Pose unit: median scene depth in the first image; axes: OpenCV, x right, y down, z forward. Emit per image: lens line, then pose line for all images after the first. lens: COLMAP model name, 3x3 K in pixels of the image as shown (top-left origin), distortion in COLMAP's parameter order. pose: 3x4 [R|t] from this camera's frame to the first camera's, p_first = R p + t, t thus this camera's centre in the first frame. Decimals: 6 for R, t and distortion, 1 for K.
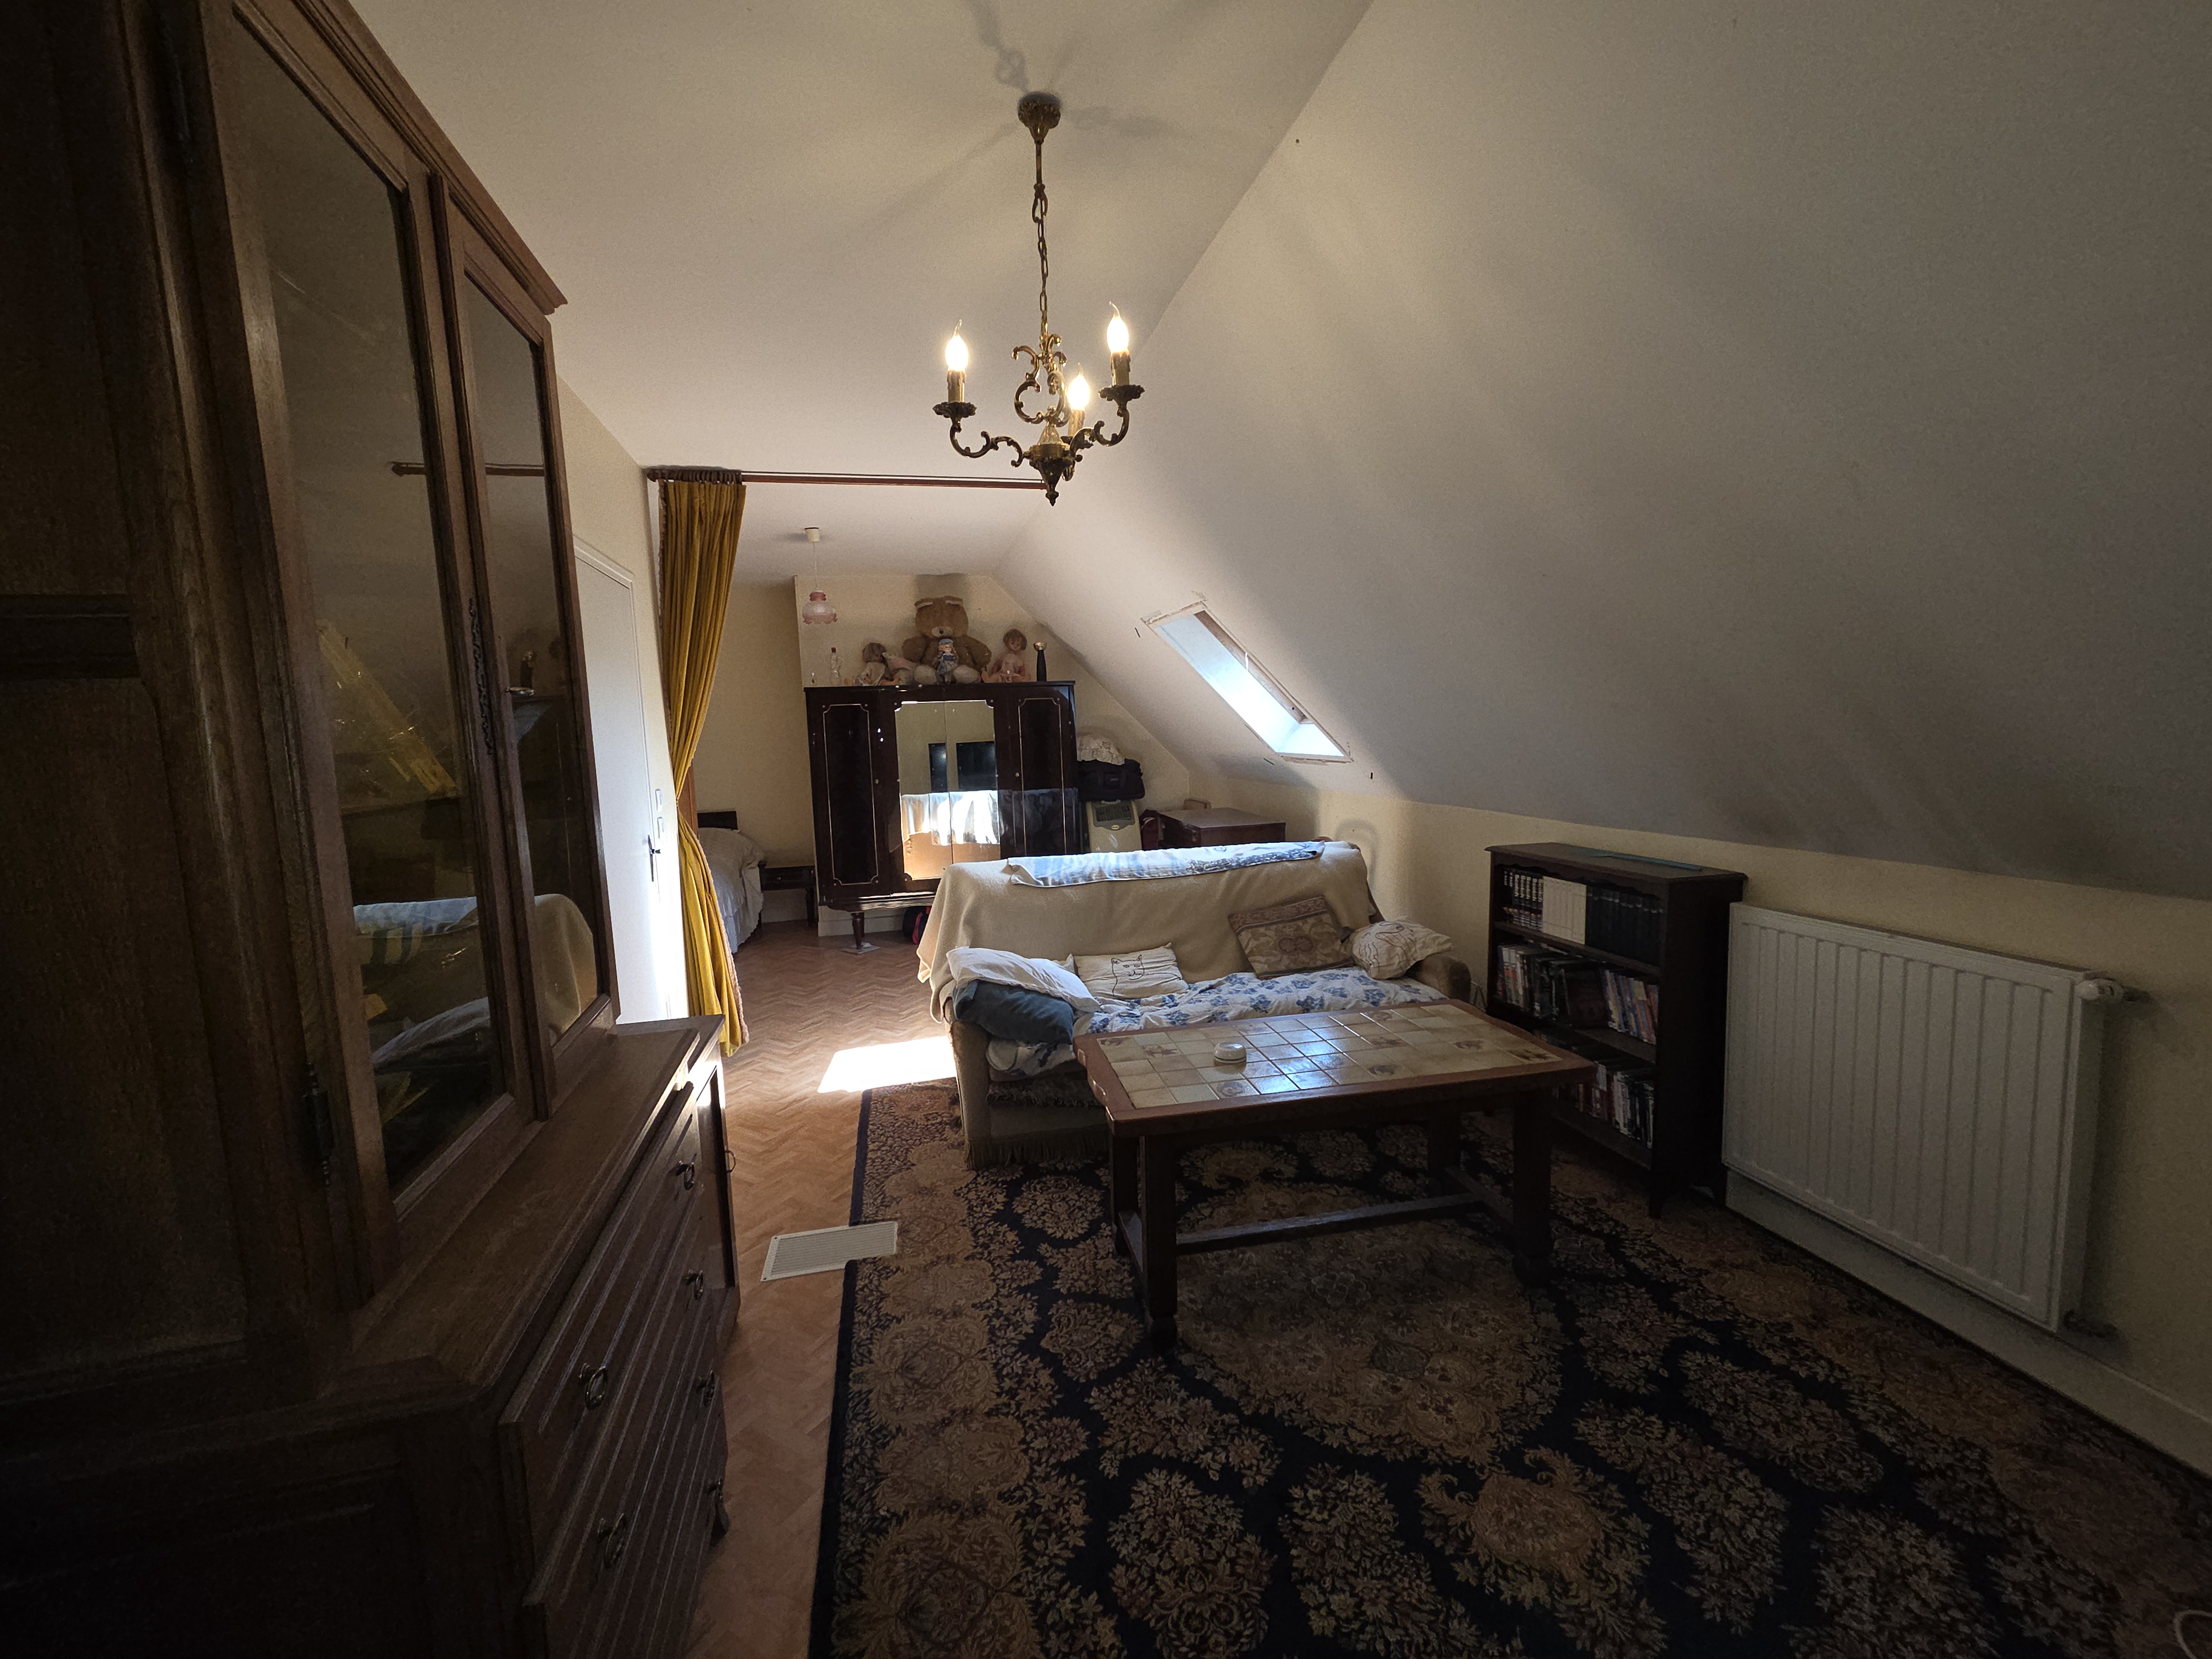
lens RADIAL K [[900.4, 0, 1095.5], [0, 900.4, 827.4], [0, 0, 1]] dist [0.004415, -0.001003]
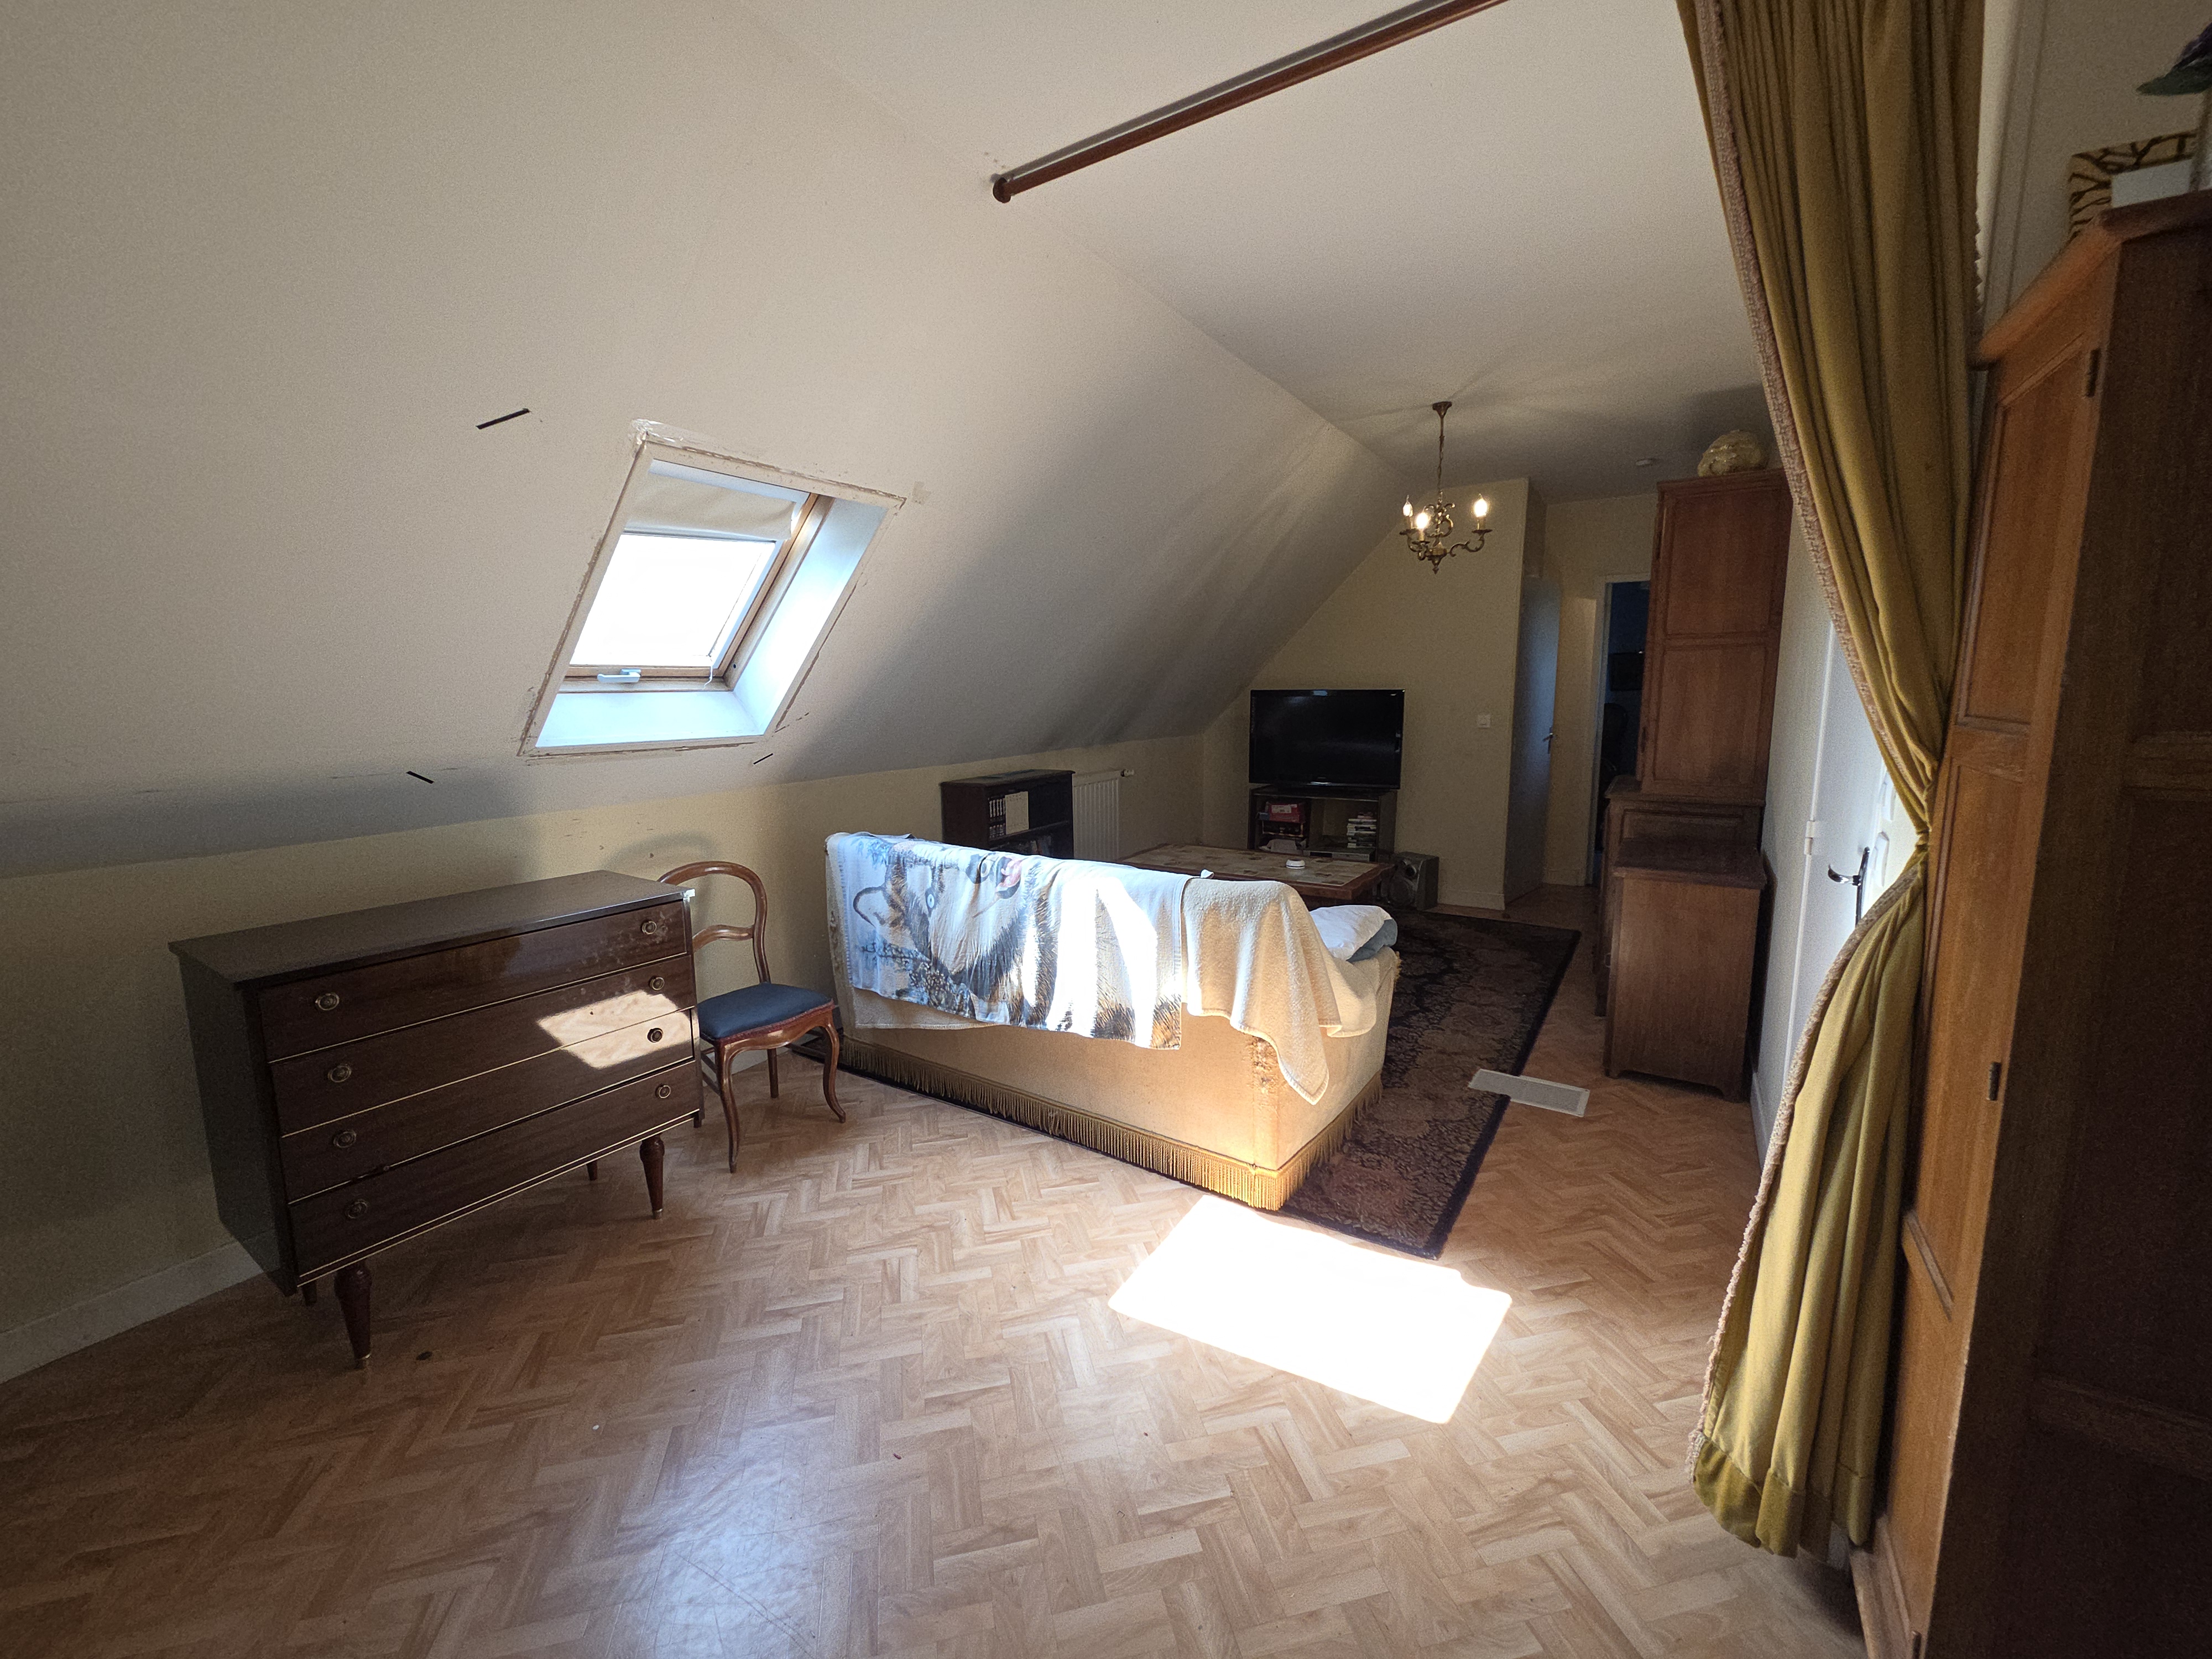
lens RADIAL K [[900.4, 0, 1092.6], [0, 900.4, 816.6], [0, 0, 1]] dist [0.004415, -0.001003]
pose [[-0.693907, -0.058985, 0.717644, -0.661063], [0.118598, 0.973666, 0.194704, -0.183036], [-0.710230, 0.220218, -0.668638, 1.931577]]
